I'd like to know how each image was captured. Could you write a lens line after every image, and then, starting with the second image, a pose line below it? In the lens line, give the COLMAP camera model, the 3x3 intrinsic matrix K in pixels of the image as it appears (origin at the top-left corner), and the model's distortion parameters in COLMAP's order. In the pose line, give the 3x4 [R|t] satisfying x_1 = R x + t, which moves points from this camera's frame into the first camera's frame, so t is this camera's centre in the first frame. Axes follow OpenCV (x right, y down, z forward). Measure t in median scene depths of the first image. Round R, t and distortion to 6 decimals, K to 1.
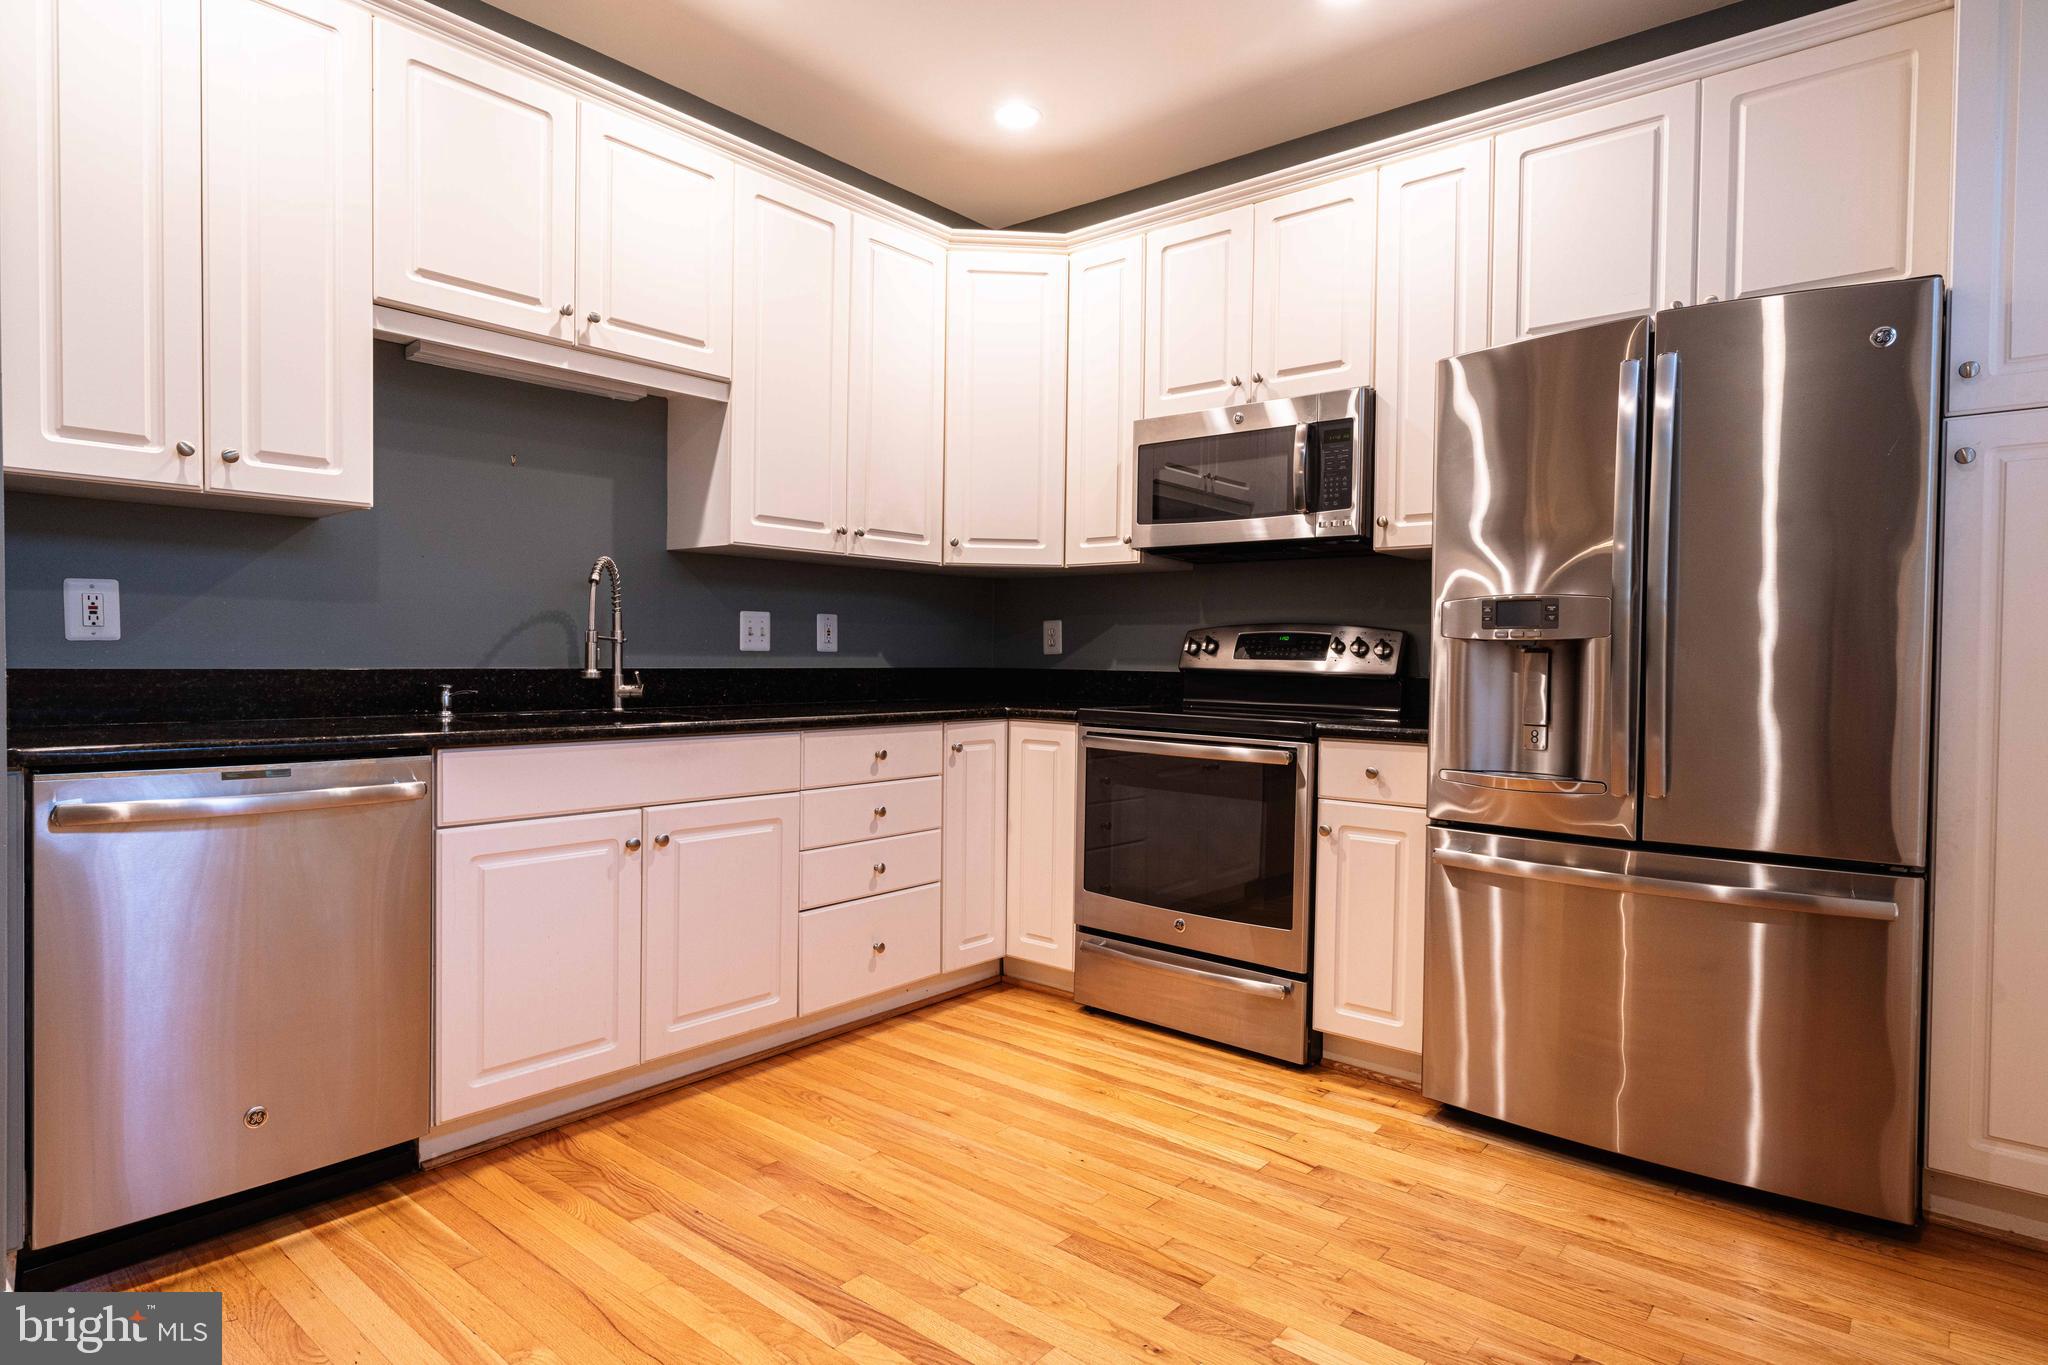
lens RADIAL K [[1100.6, 0, 1013.0], [0, 1100.6, 679.4], [0, 0, 1]] dist [-0.003010, 0.000911]
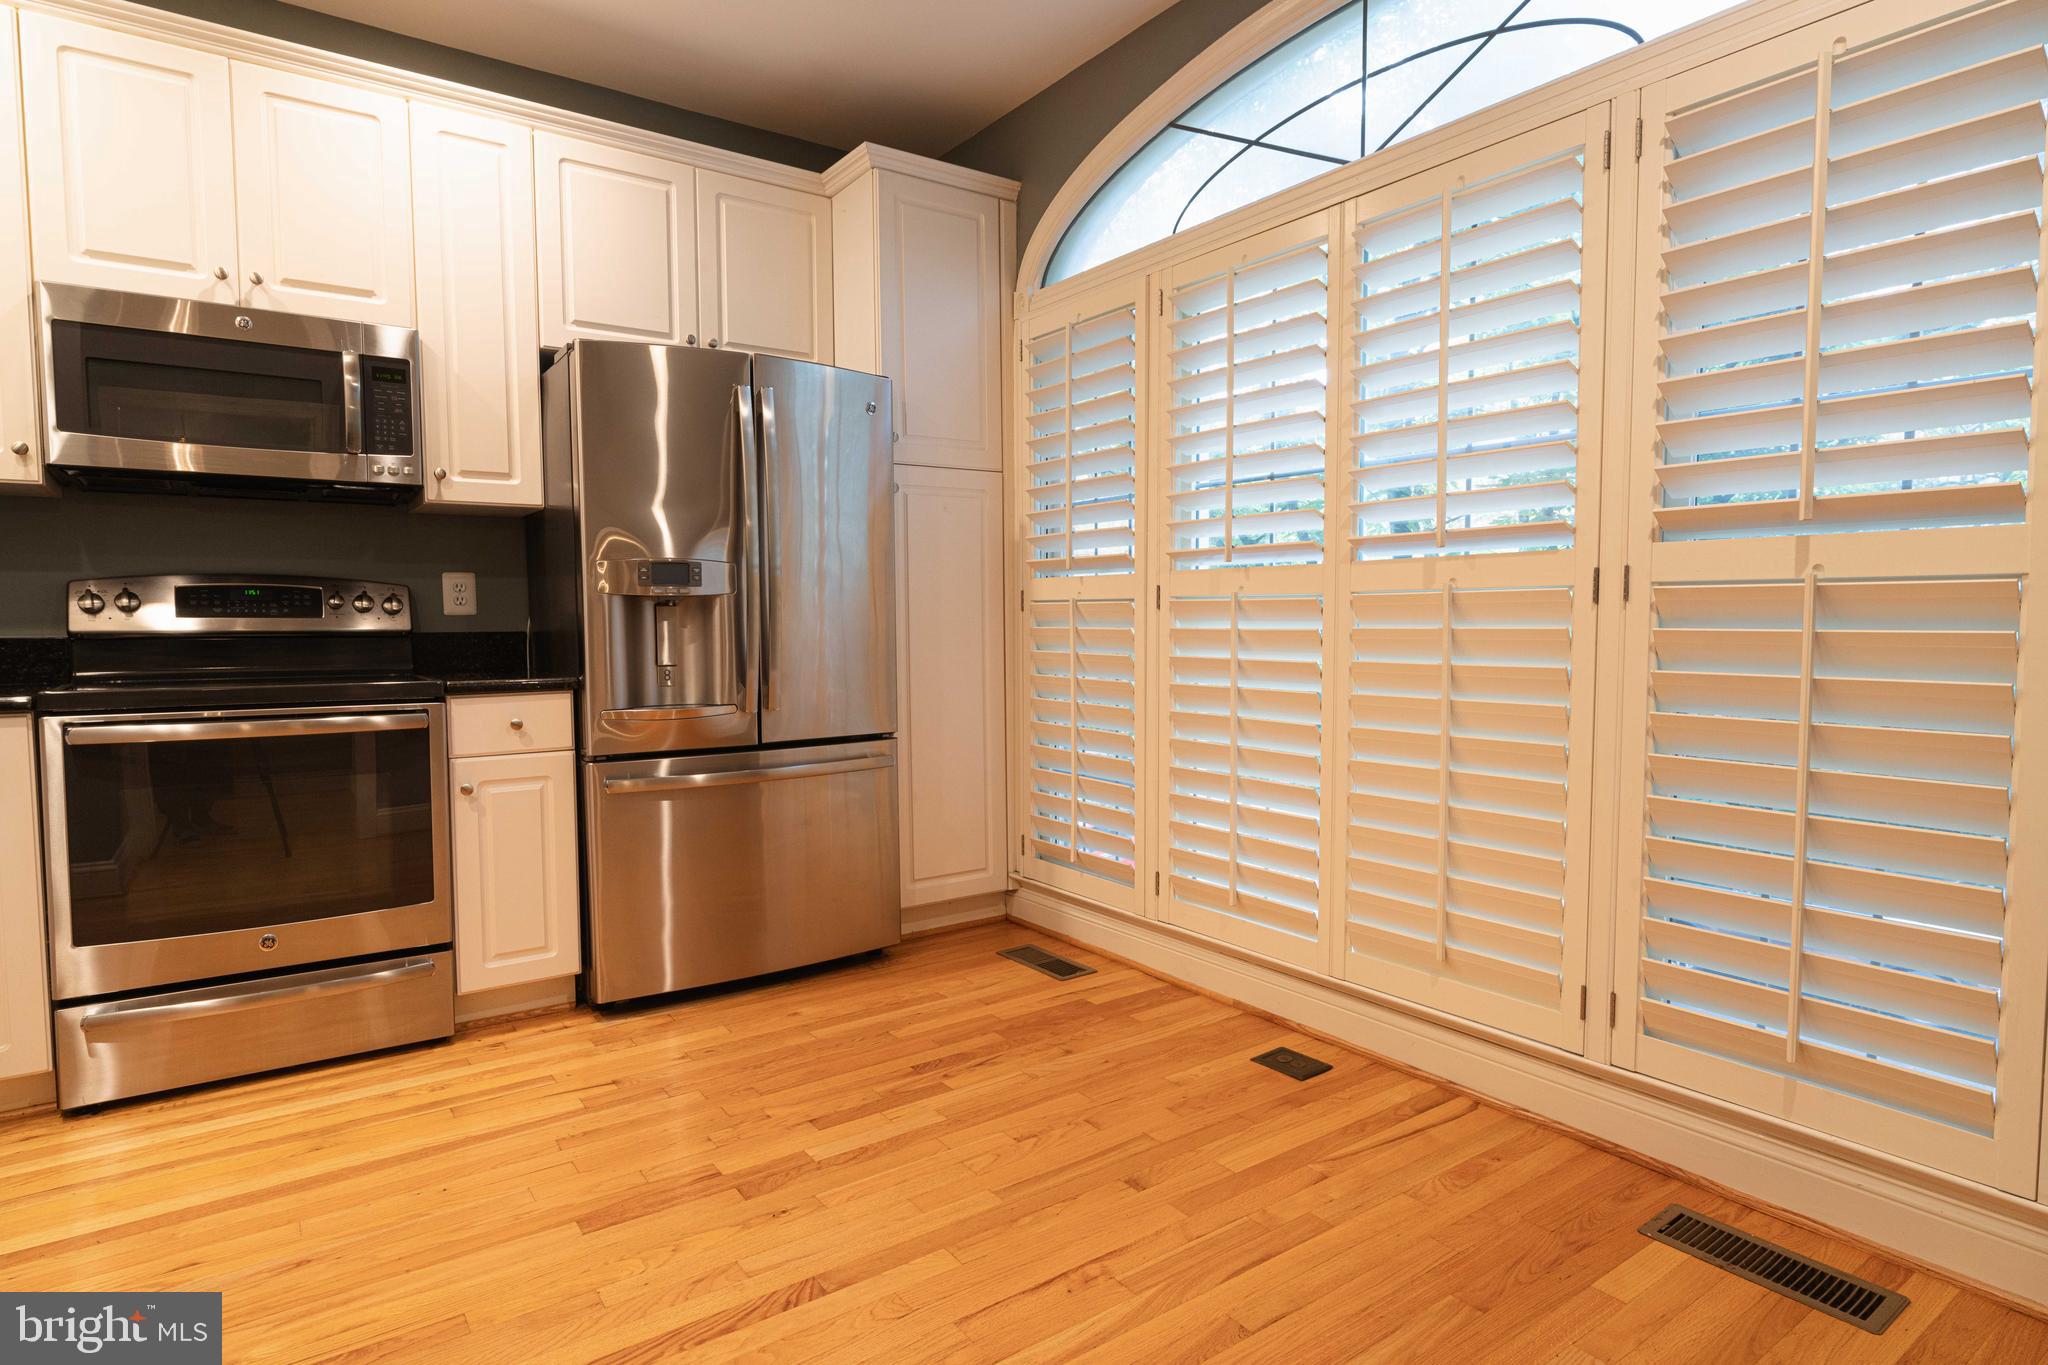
lens RADIAL K [[1100.6, 0, 1013.0], [0, 1100.6, 679.4], [0, 0, 1]] dist [-0.003010, 0.000911]
pose [[0.257568, -0.070414, 0.963691, -0.514599], [0.029747, 0.997446, 0.064930, -0.009718], [-0.965802, 0.011943, 0.259005, 0.267440]]
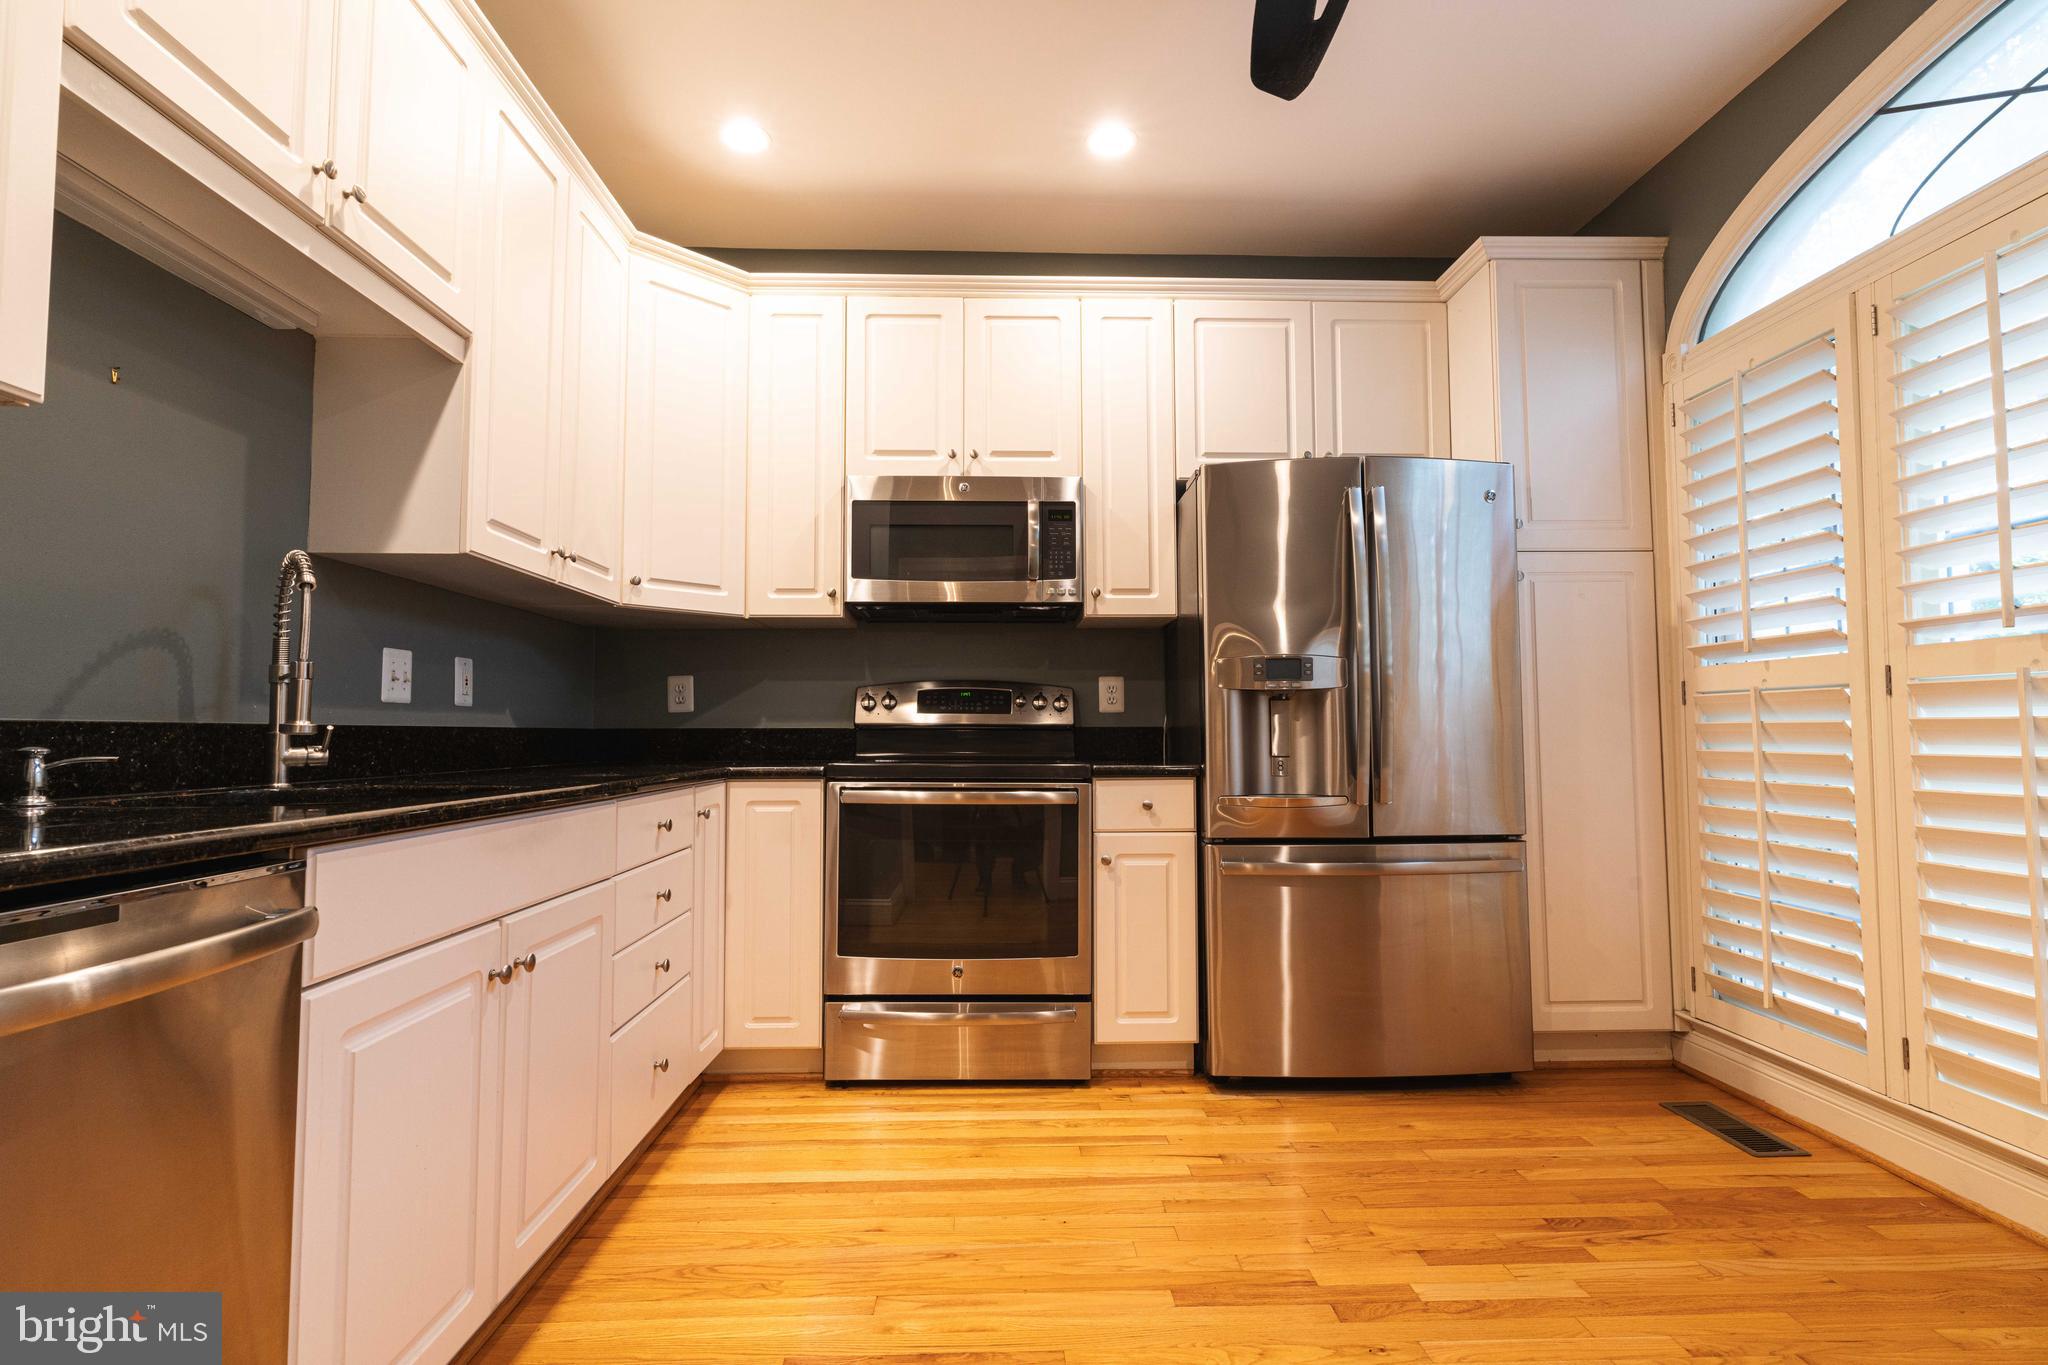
lens RADIAL K [[993.3, 0, 1024.0], [0, 993.3, 682.5], [0, 0, 1]] dist [-0.002040, 0.000344]
pose [[0.747042, 0.020081, 0.664474, -0.444602], [0.026417, 0.997857, -0.059855, 0.013983], [-0.664252, 0.062267, 0.744911, 0.280838]]
